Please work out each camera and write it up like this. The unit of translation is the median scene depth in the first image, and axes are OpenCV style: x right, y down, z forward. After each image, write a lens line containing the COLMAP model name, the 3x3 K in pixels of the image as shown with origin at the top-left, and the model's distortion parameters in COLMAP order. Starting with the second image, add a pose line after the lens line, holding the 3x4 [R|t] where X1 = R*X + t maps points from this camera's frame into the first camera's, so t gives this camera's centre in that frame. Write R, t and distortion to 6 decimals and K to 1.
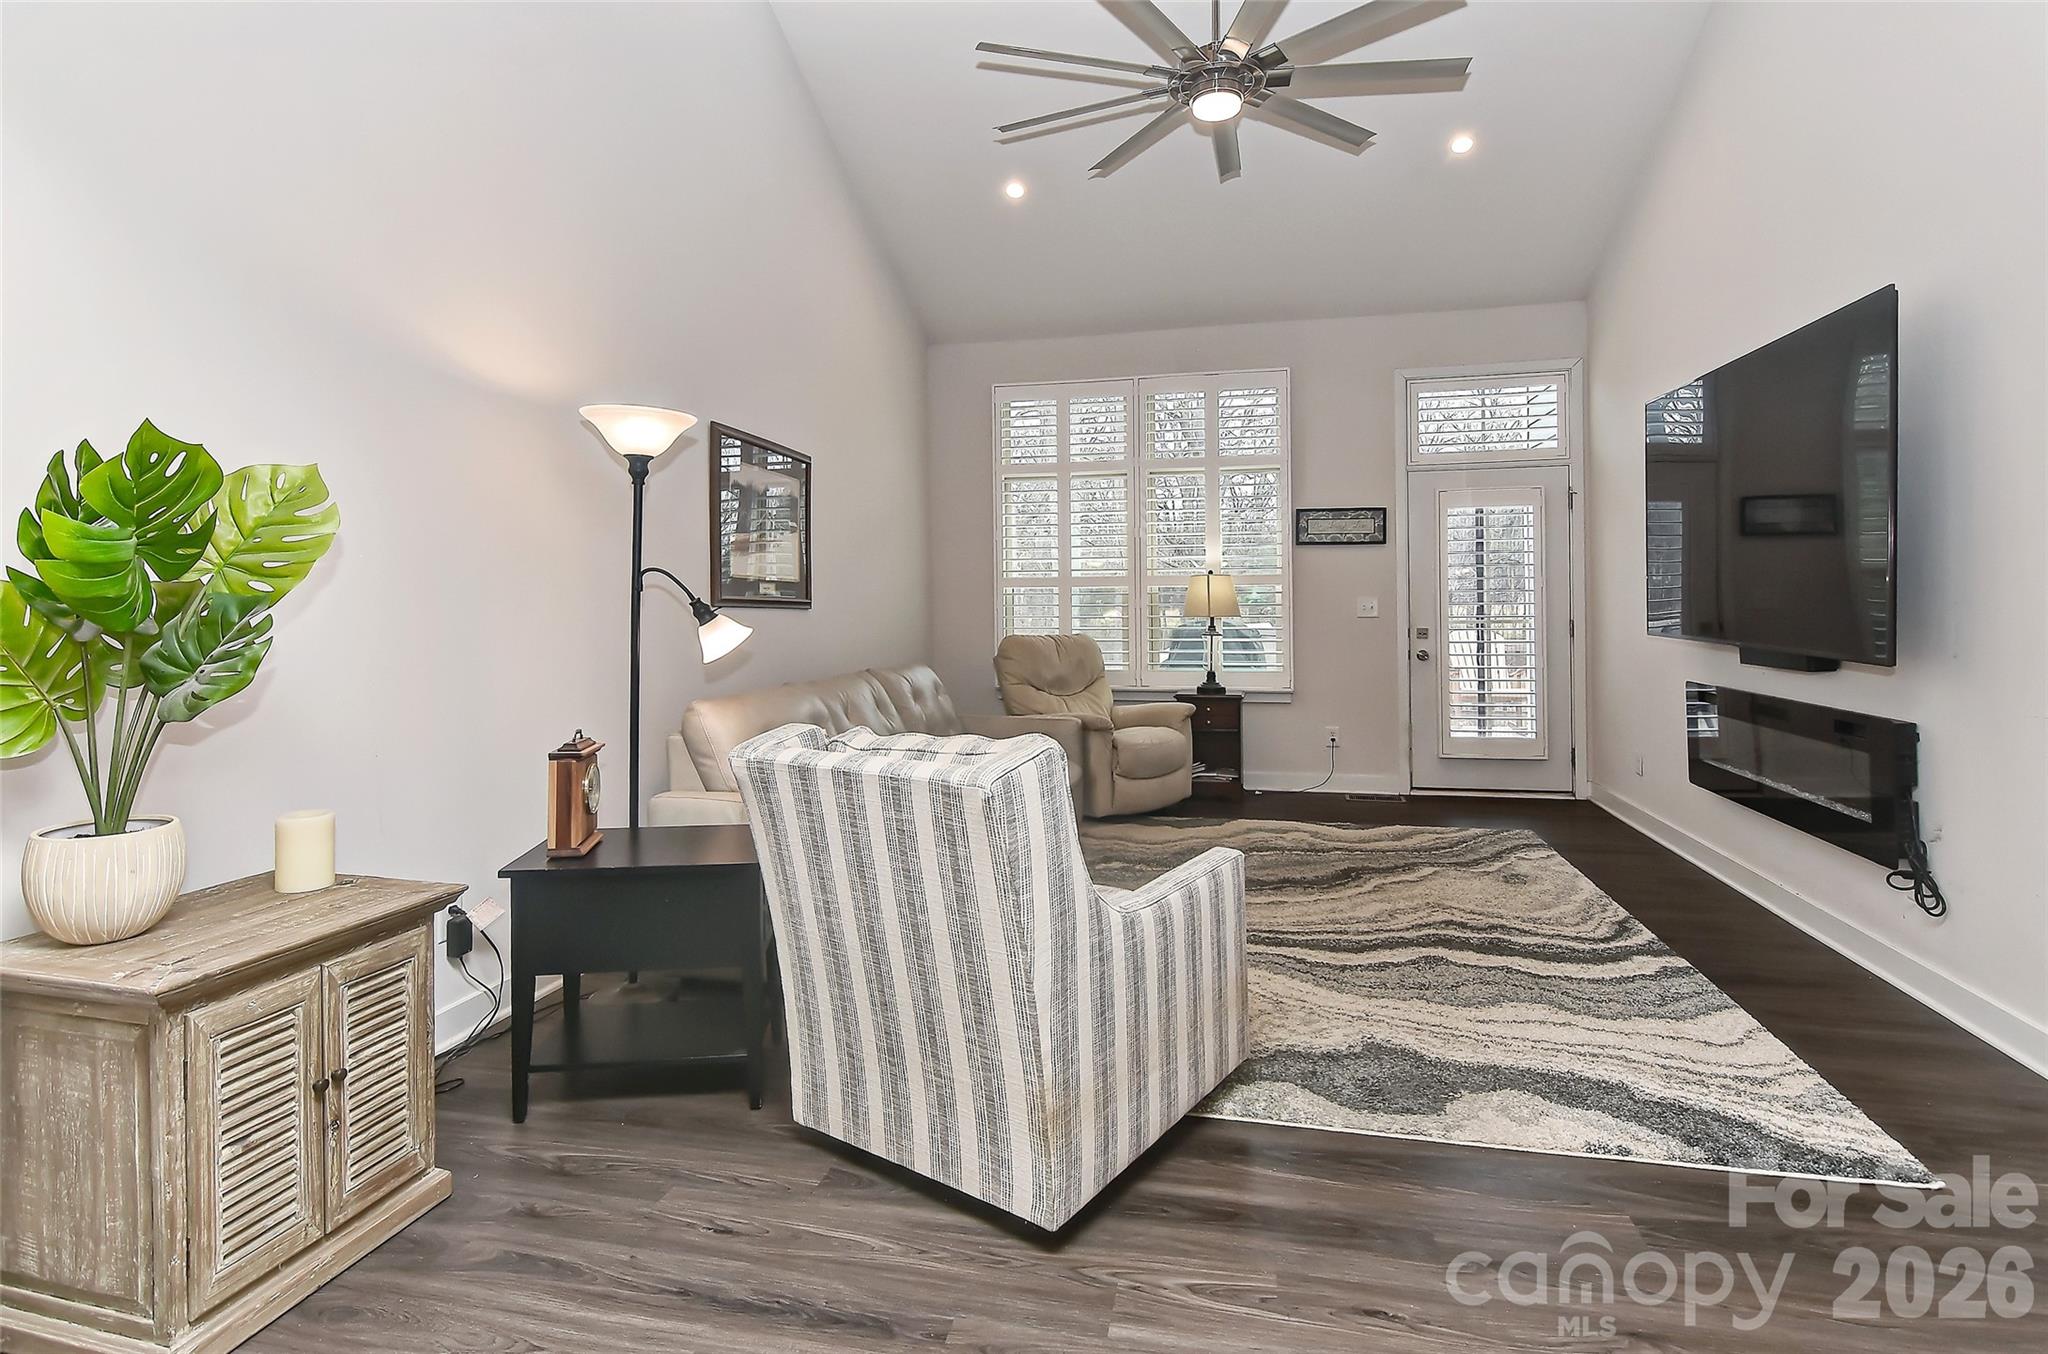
lens RADIAL K [[1012.9, 0, 960.4], [0, 1012.9, 613.3], [0, 0, 1]] dist [-0.002330, -0.000909]
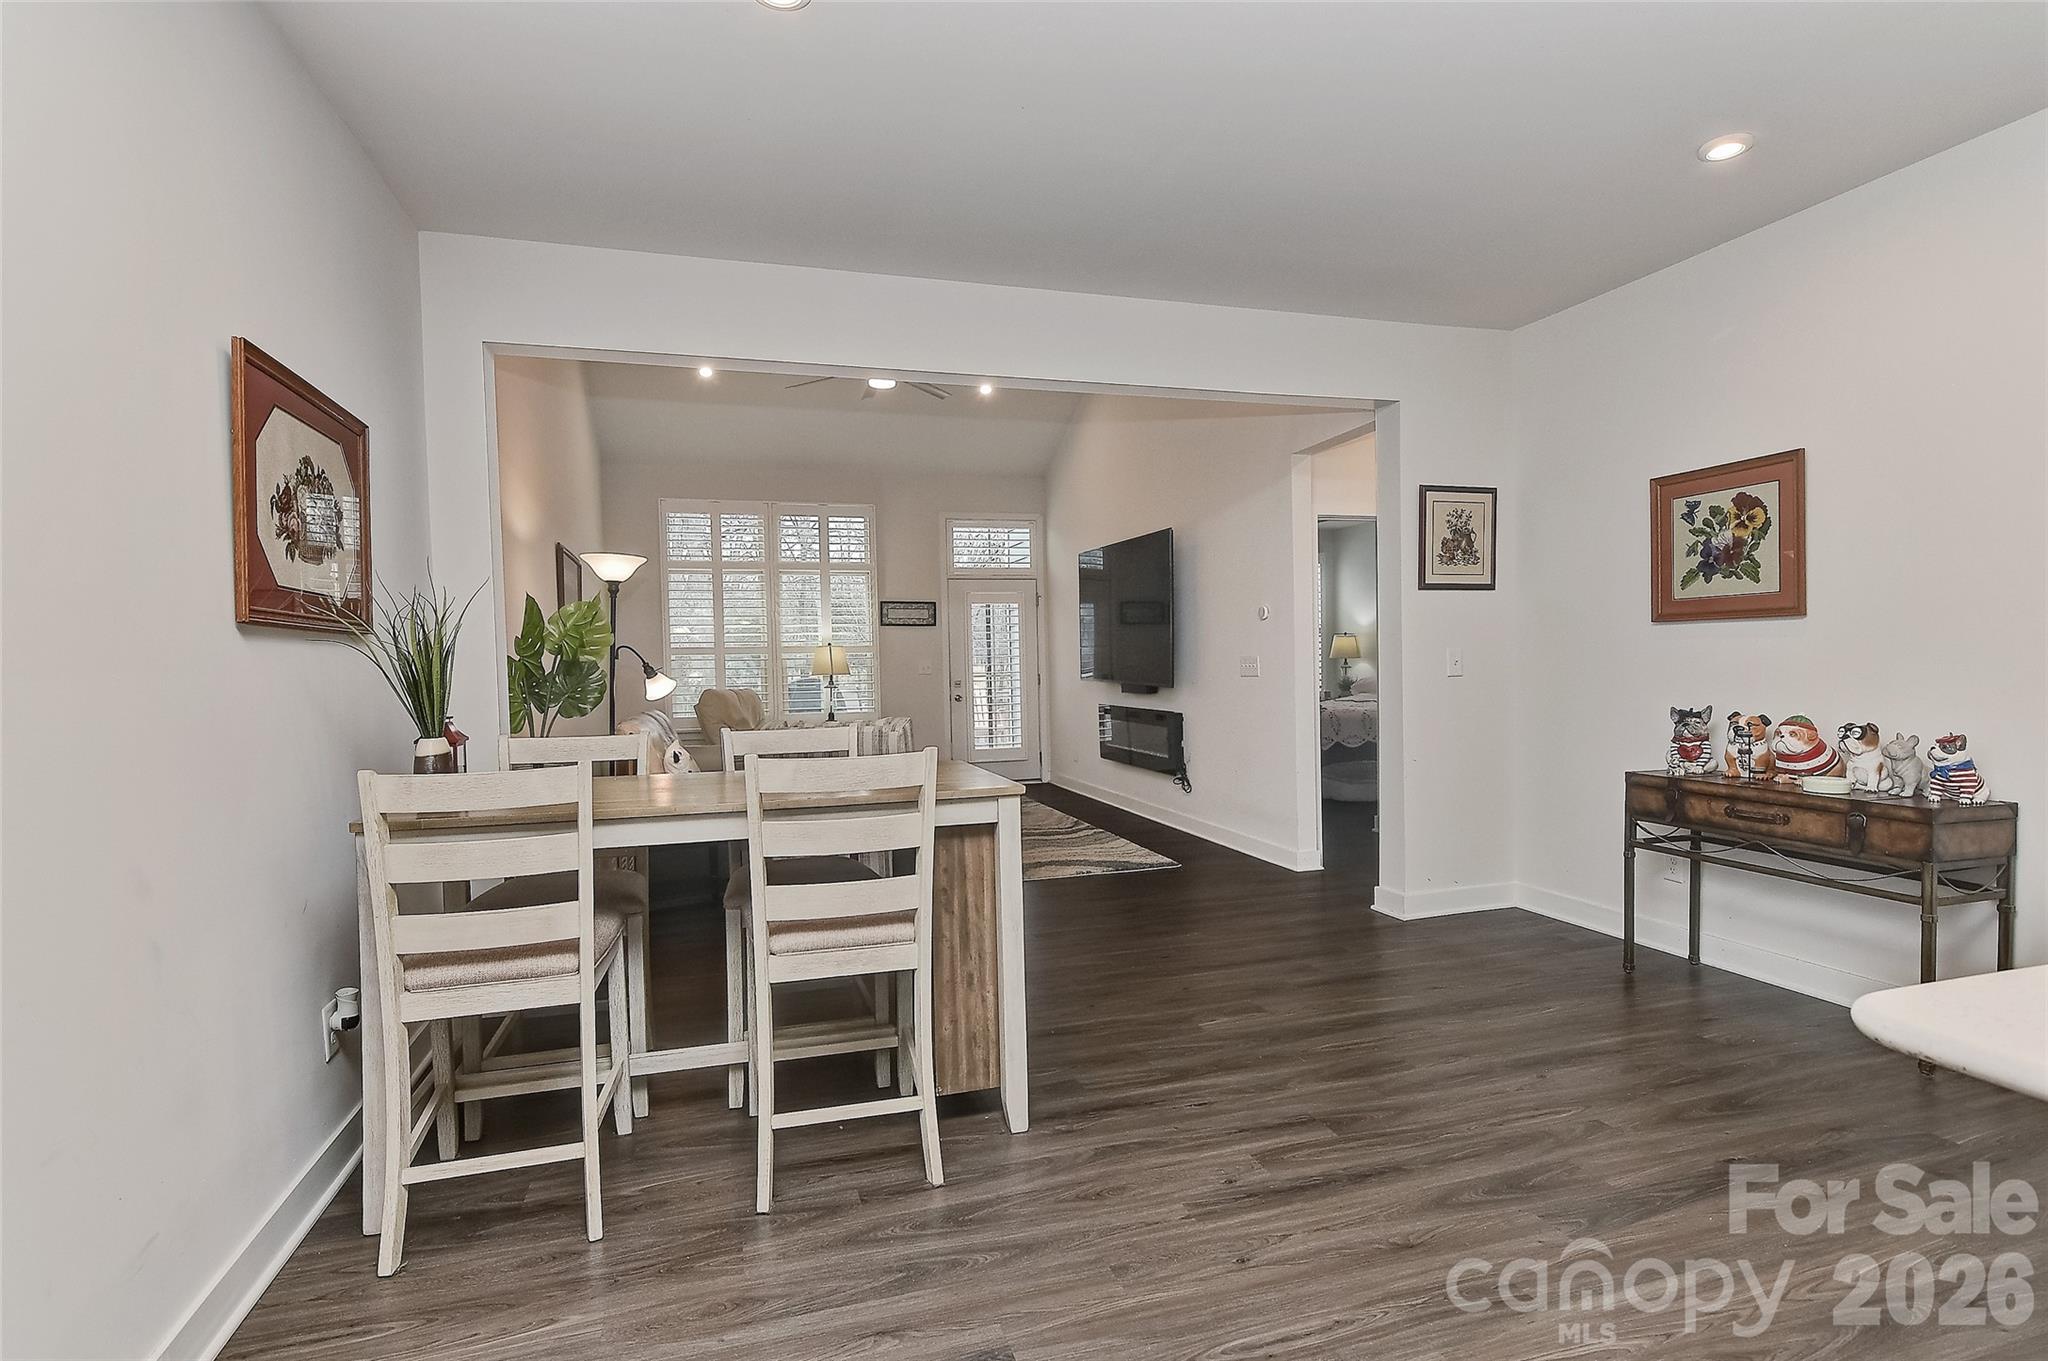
lens RADIAL K [[1012.9, 0, 1025.8], [0, 1012.9, 685.8], [0, 0, 1]] dist [-0.002330, -0.000909]
pose [[0.846888, -0.020030, 0.531393, -0.315068], [0.016352, 0.999799, 0.011626, 0.007672], [-0.531519, -0.001157, 0.847046, -0.415019]]
